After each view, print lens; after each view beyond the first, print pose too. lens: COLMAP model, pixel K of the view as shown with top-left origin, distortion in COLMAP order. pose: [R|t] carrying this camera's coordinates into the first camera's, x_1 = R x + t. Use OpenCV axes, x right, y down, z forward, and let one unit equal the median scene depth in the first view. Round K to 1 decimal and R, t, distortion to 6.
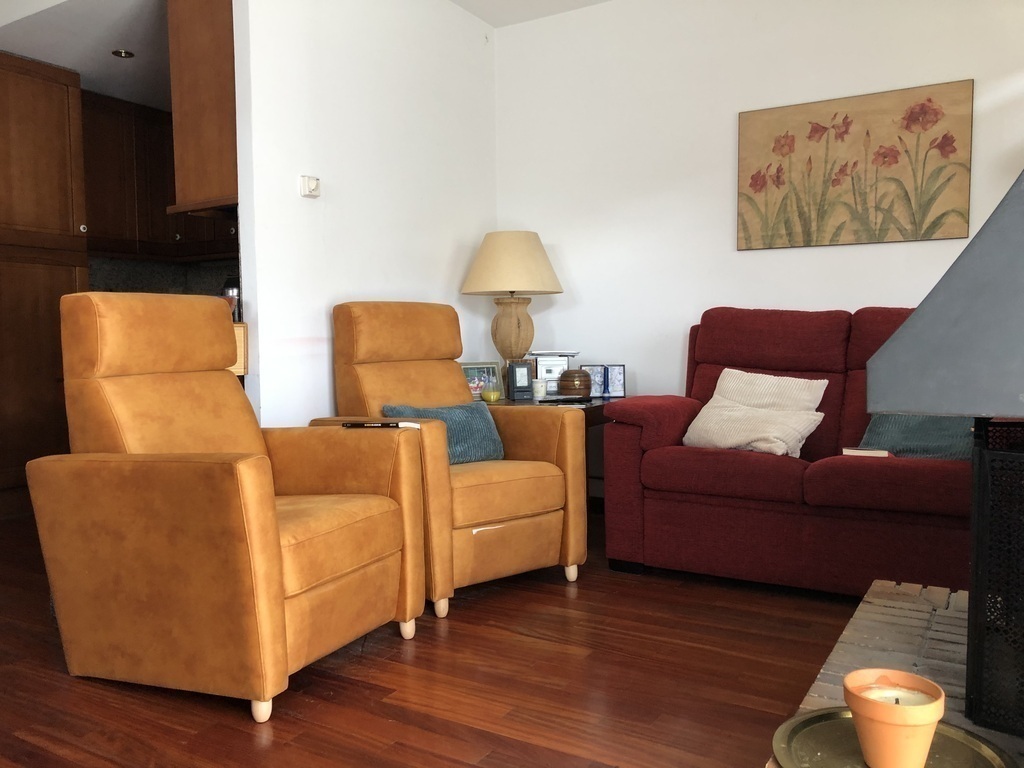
lens RADIAL K [[824.6, 0, 483.0], [0, 824.6, 375.2], [0, 0, 1]] dist [0.028728, -0.015354]
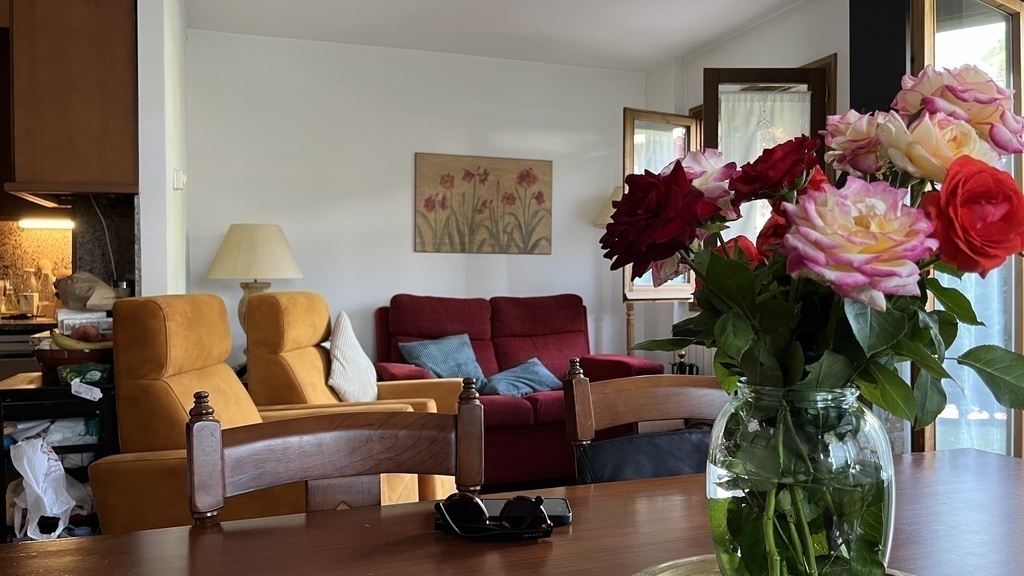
lens RADIAL K [[795.7, 0, 512.1], [0, 795.7, 280.4], [0, 0, 1]] dist [0.071248, -0.012919]
pose [[0.639513, 0.016049, 0.768613, -0.645623], [0.036654, 0.998009, -0.051337, -0.032831], [-0.767906, 0.061003, 0.637651, 0.046768]]
